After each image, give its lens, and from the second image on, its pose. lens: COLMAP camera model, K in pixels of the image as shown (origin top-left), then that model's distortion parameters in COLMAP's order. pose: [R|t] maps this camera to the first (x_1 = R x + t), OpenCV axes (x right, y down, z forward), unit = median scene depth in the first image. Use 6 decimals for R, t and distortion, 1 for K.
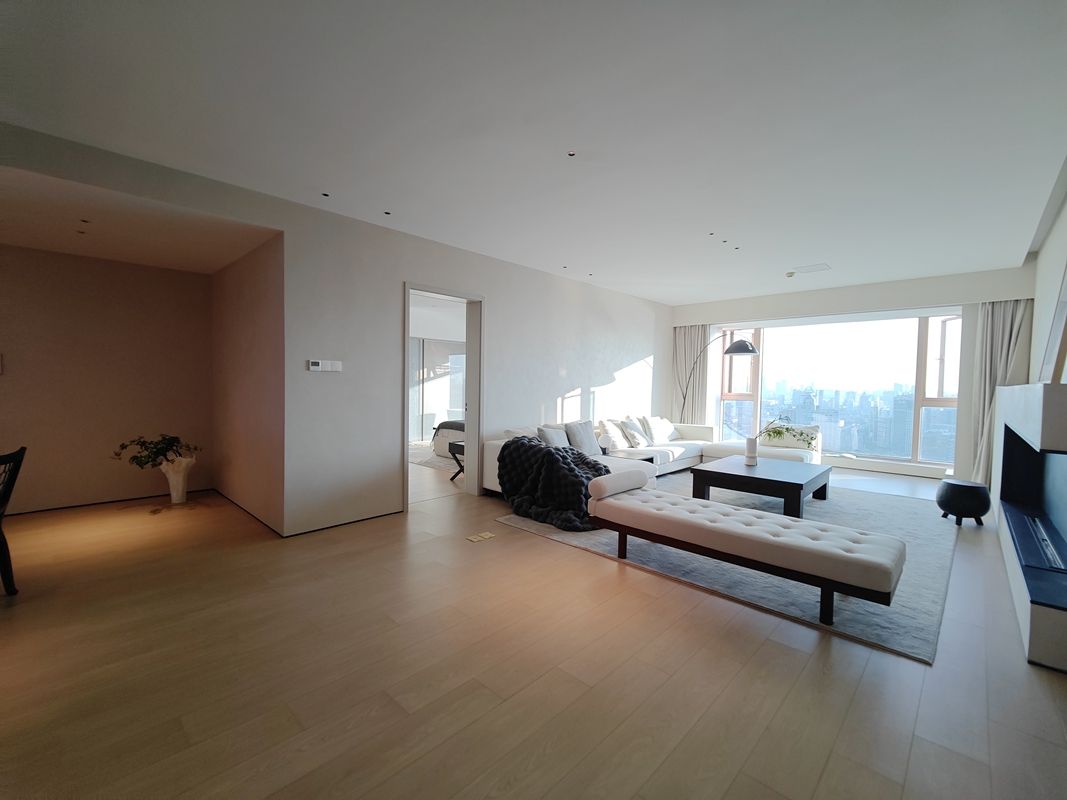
lens RADIAL K [[461.8, 0, 539.0], [0, 461.8, 404.3], [0, 0, 1]] dist [-0.011765, -0.003333]
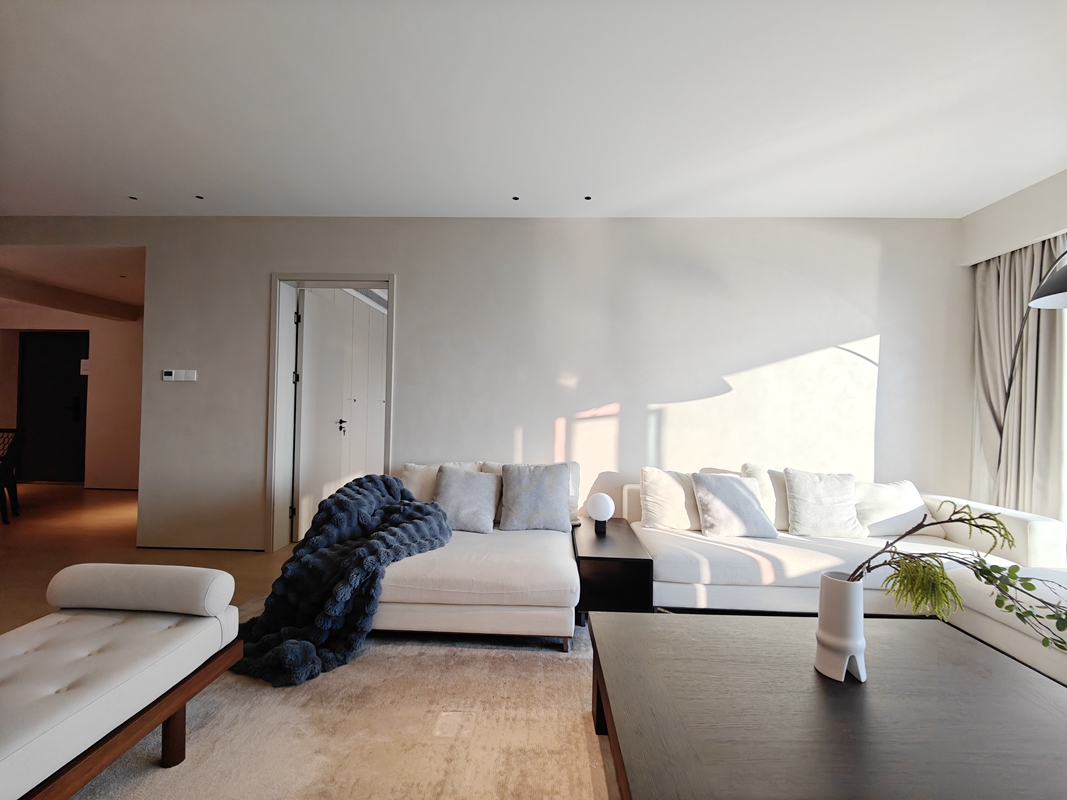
lens RADIAL K [[461.8, 0, 535.6], [0, 461.8, 402.6], [0, 0, 1]] dist [-0.011765, -0.003333]
pose [[0.661436, -0.015672, -0.749838, 0.493700], [-0.039498, 0.997666, -0.055693, -0.002779], [0.748961, 0.066455, 0.659273, 0.627039]]
